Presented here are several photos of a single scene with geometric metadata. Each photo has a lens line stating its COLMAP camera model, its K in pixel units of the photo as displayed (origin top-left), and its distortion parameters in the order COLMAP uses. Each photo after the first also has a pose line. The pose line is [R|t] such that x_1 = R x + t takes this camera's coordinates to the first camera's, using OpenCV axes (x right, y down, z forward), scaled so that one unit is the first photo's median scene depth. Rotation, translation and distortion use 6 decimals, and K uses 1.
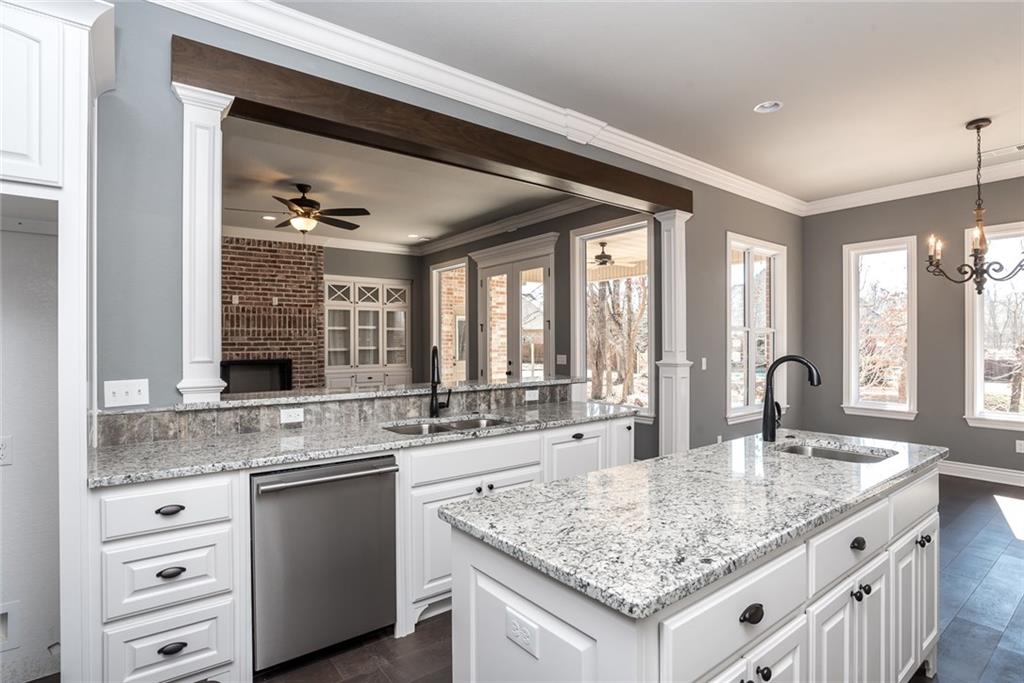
lens RADIAL K [[526.9, 0, 512.0], [0, 526.9, 341.5], [0, 0, 1]] dist [-0.019282, 0.000241]
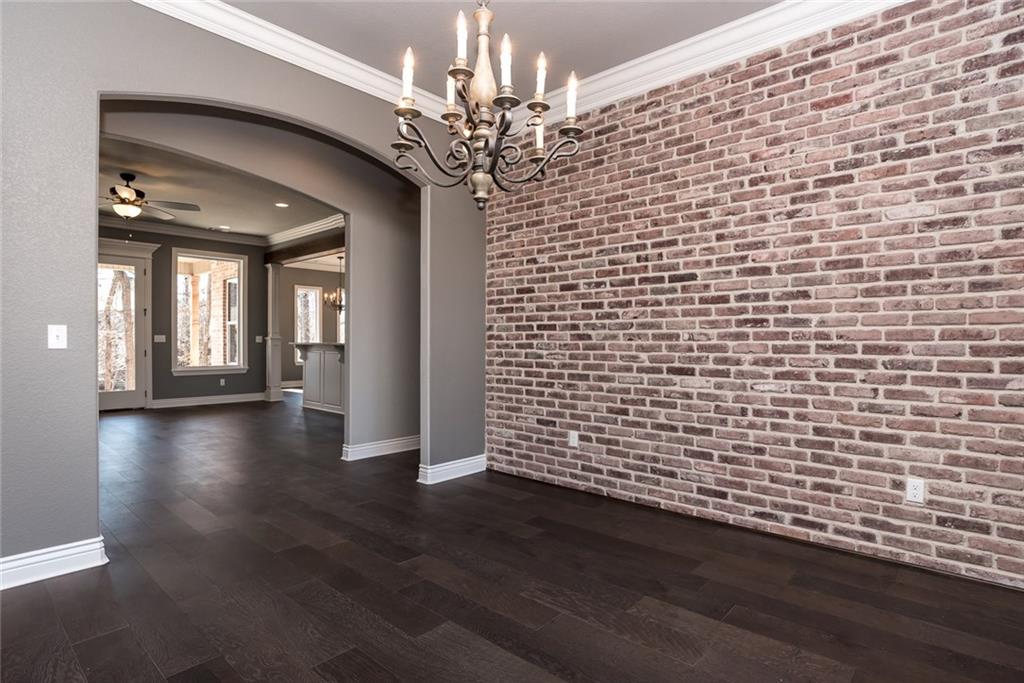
lens RADIAL K [[526.9, 0, 512.0], [0, 526.9, 341.5], [0, 0, 1]] dist [-0.019282, 0.000241]
pose [[-0.178209, 0.000839, 0.983992, -1.410252], [-0.001740, 0.999998, -0.001167, 0.041464], [-0.983991, -0.001920, -0.178207, 0.346280]]
